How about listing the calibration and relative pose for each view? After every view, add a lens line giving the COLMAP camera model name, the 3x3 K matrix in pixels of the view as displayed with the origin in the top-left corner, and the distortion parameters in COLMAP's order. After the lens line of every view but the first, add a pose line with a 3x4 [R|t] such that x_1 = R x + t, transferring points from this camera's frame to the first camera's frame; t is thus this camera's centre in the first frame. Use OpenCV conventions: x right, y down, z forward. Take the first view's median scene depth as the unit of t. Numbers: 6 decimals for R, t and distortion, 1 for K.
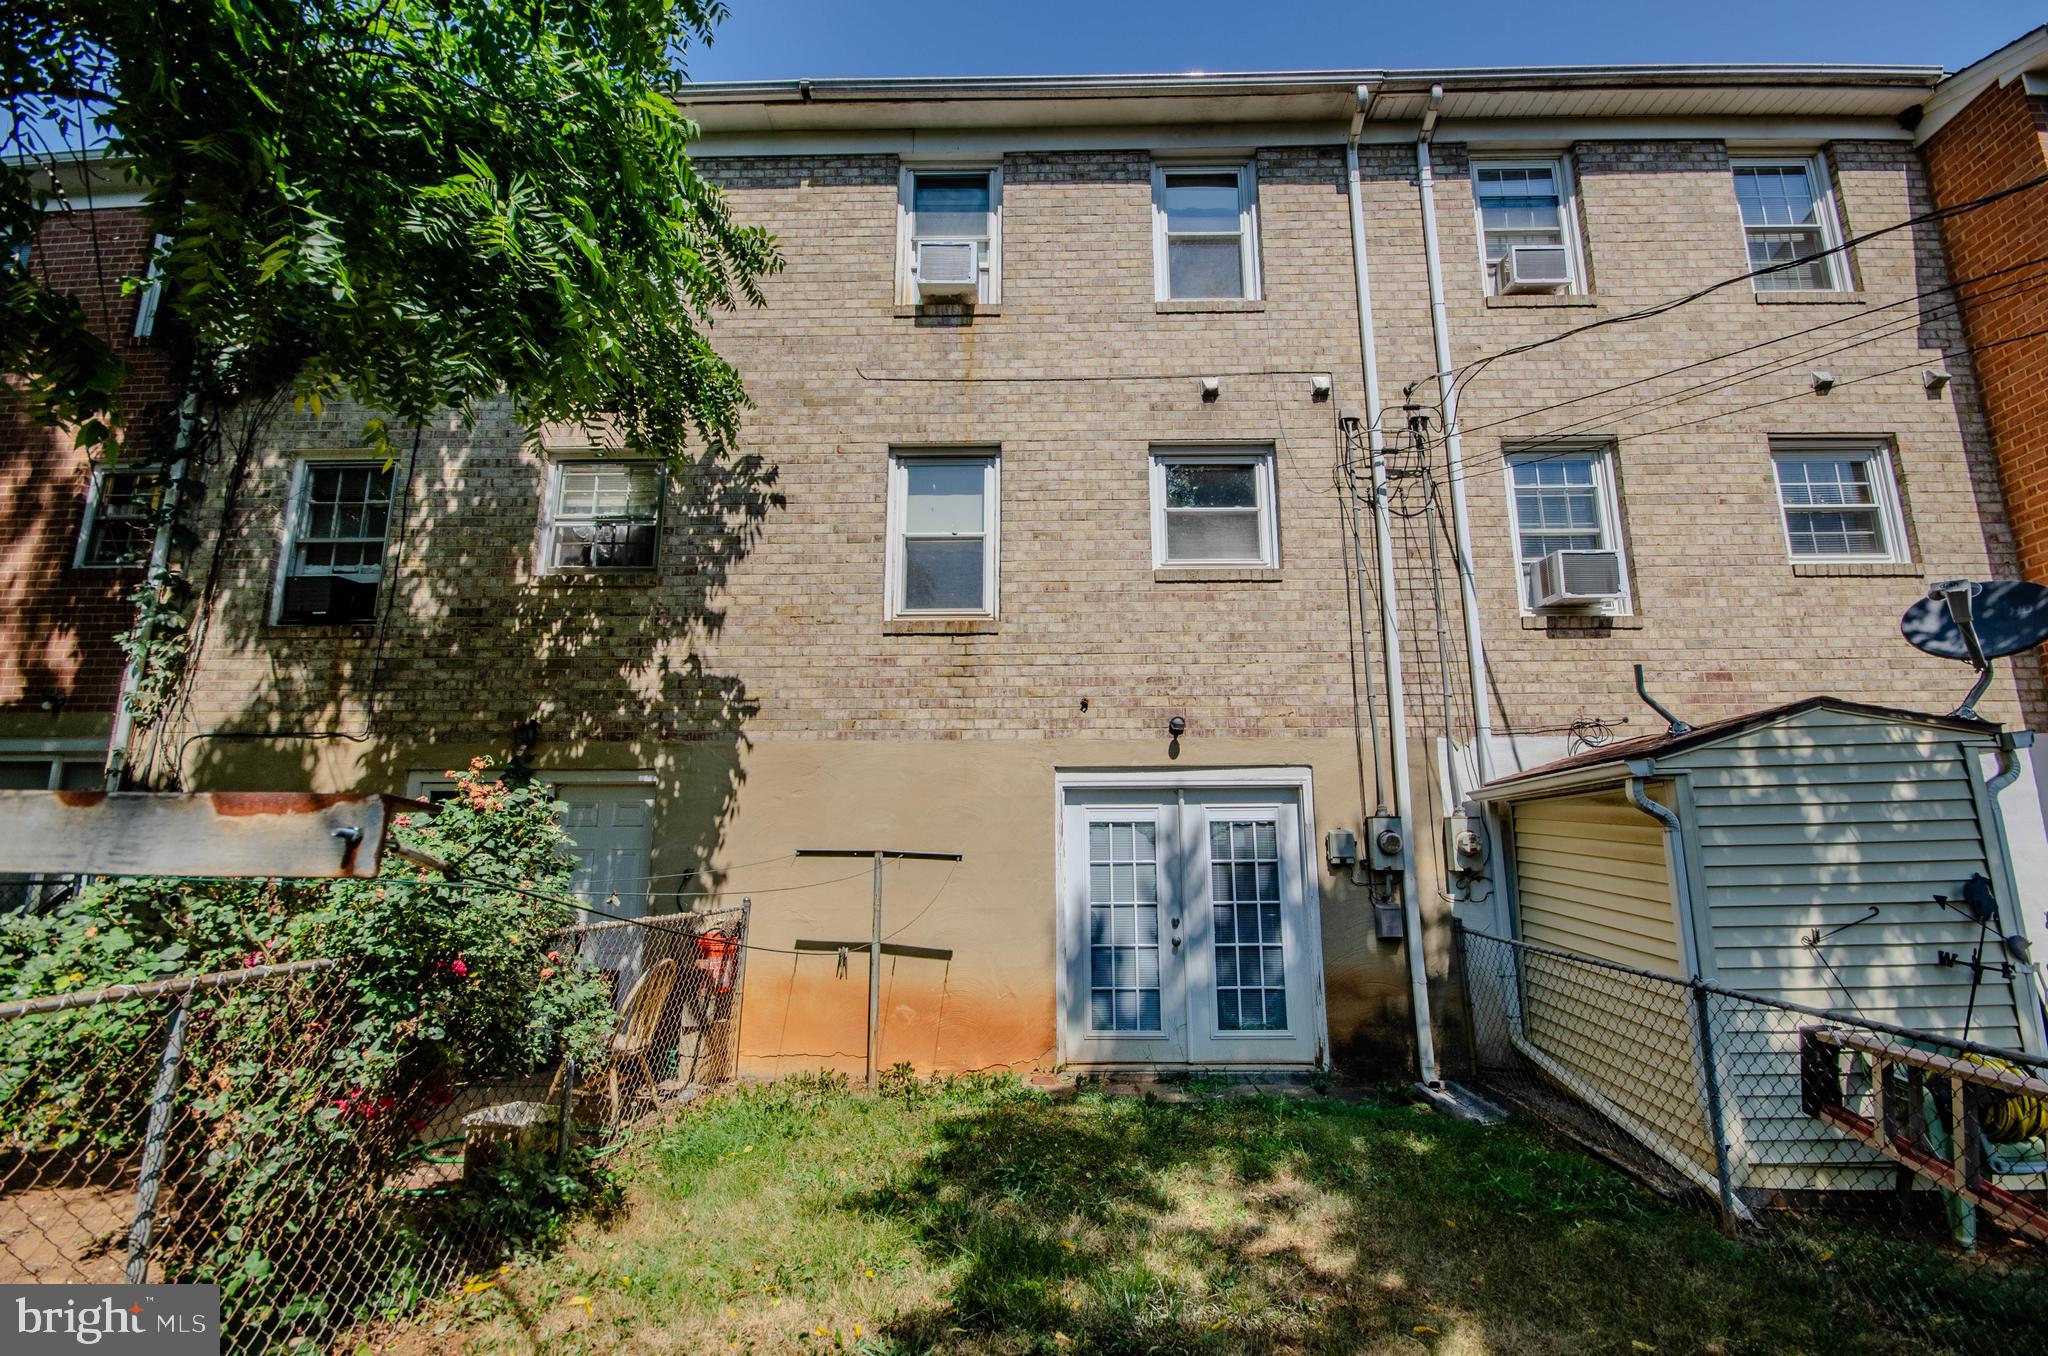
lens RADIAL K [[905.7, 0, 1035.1], [0, 905.7, 682.3], [0, 0, 1]] dist [-0.001810, -0.000086]
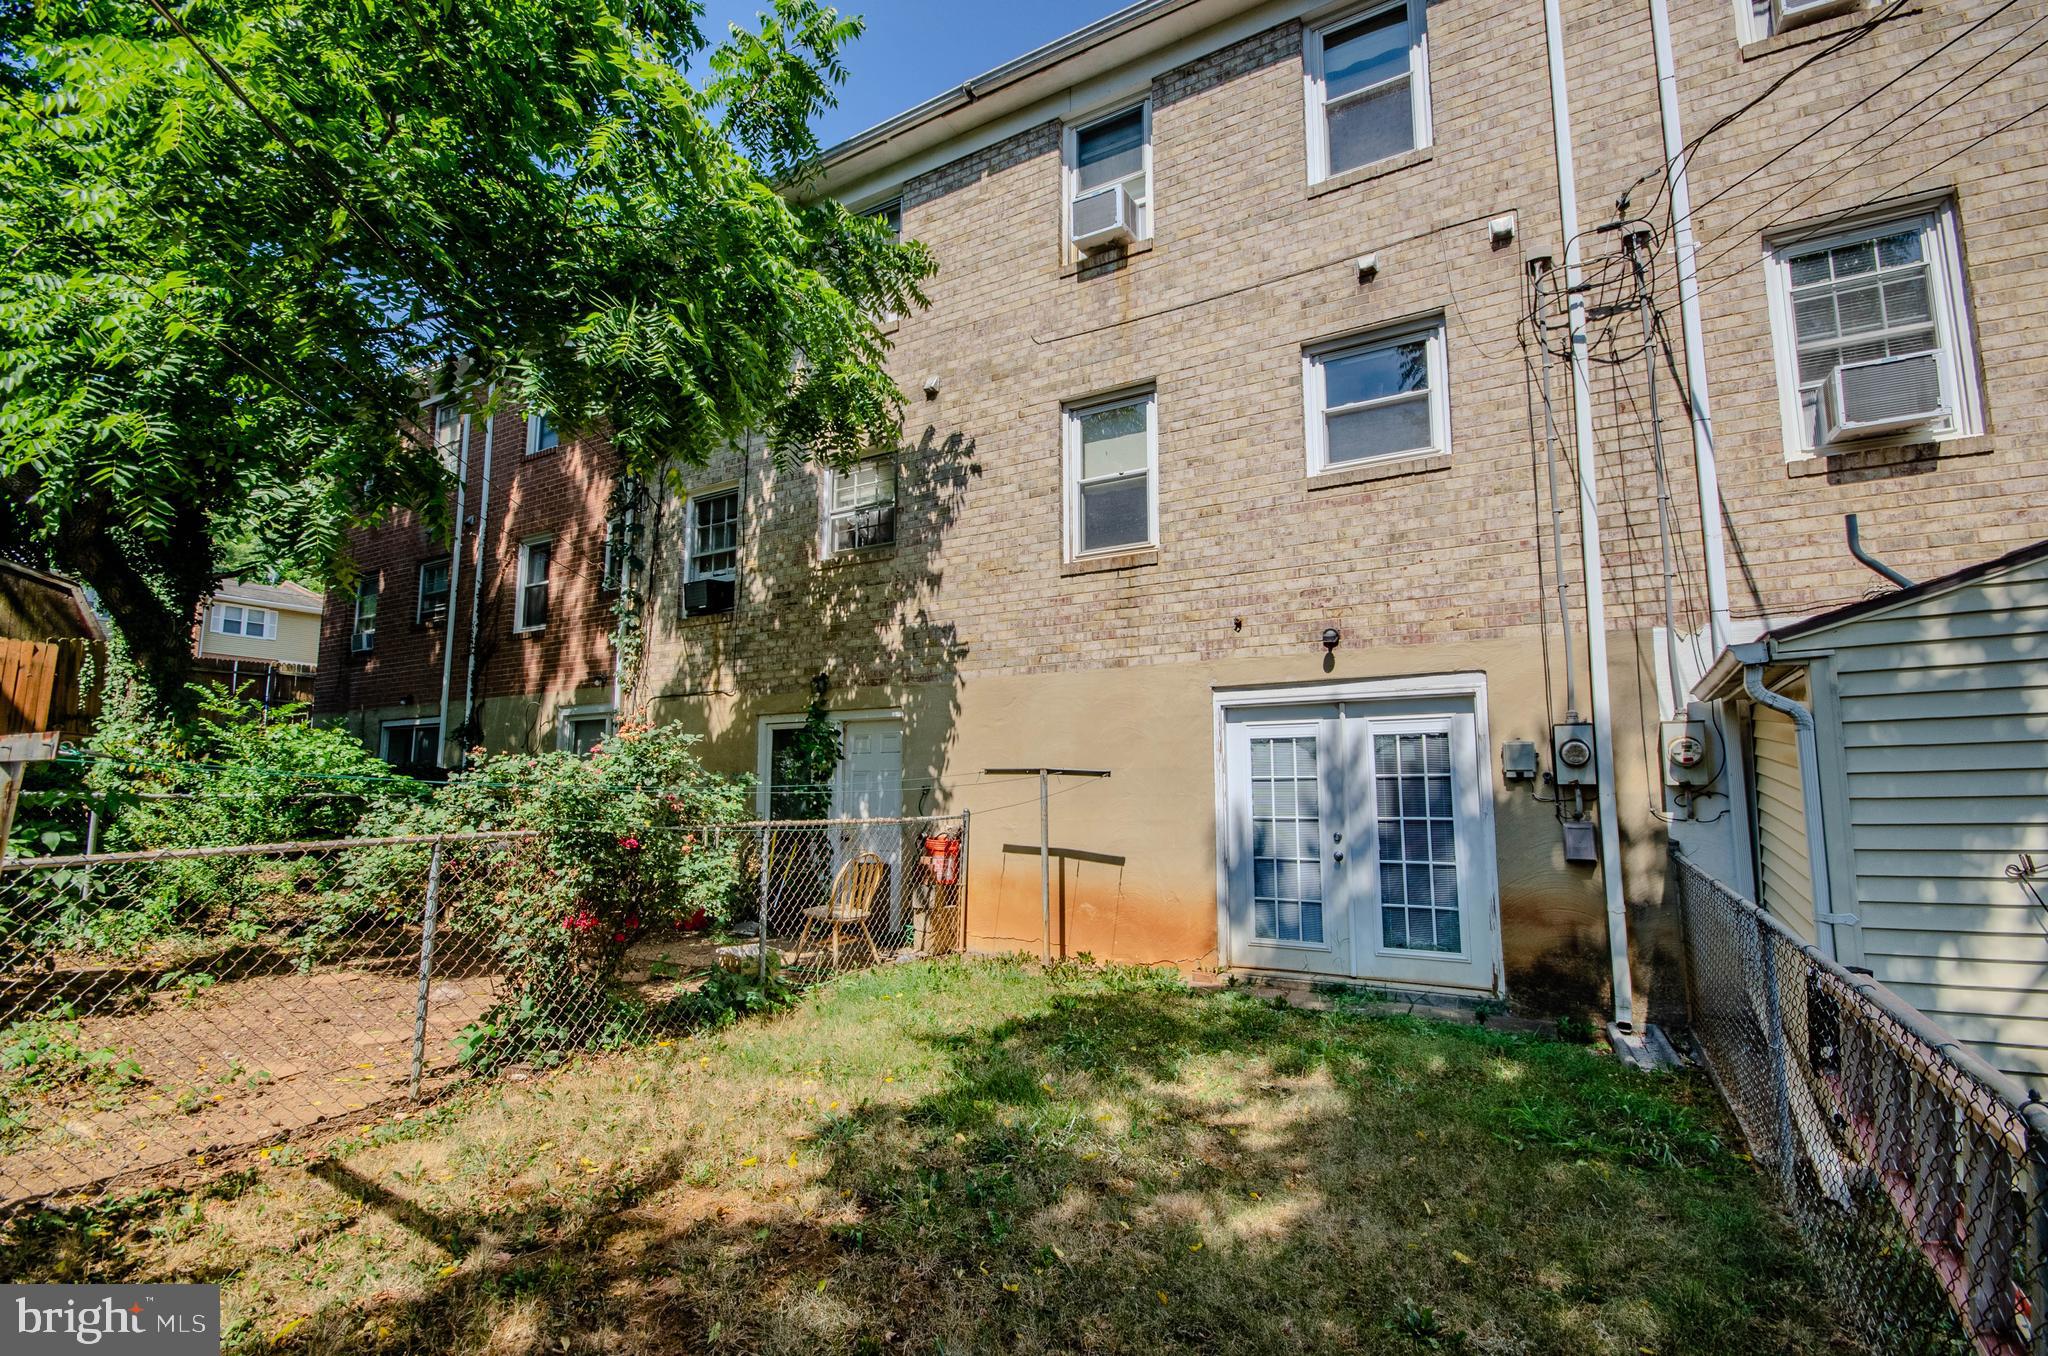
lens RADIAL K [[906.1, 0, 1021.0], [0, 906.1, 681.5], [0, 0, 1]] dist [0.000723, -0.000081]
pose [[0.875963, -0.057063, -0.478991, 0.314931], [0.094859, 0.993967, 0.055061, 0.009022], [0.472959, -0.093668, 0.876092, -0.009871]]
